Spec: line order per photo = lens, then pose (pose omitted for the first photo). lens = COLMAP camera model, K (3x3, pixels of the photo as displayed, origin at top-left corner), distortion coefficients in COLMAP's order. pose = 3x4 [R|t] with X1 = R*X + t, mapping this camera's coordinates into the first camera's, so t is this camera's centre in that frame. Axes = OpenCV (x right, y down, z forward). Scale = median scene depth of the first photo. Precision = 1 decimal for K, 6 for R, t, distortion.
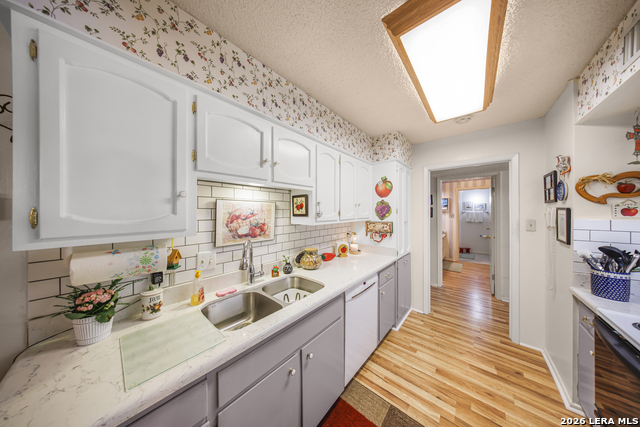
lens RADIAL K [[180.7, 0, 320.4], [0, 180.7, 211.3], [0, 0, 1]] dist [-0.002954, 0.000456]
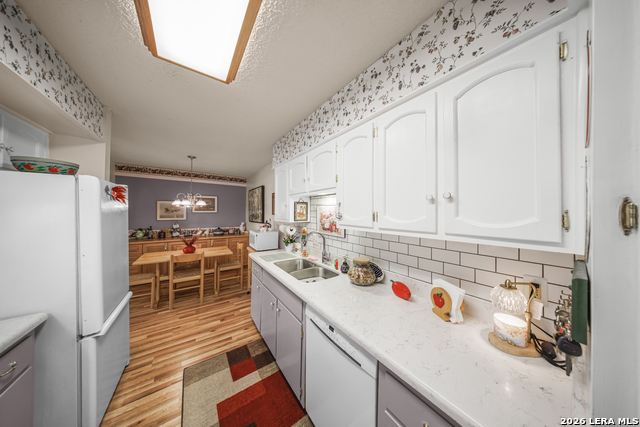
lens RADIAL K [[180.7, 0, 314.4], [0, 180.7, 211.0], [0, 0, 1]] dist [-0.002954, 0.000456]
pose [[-0.247195, -0.003758, -0.968959, 1.331895], [-0.004951, 0.999984, -0.002616, -0.010859], [0.968953, 0.004150, -0.247209, 1.752326]]
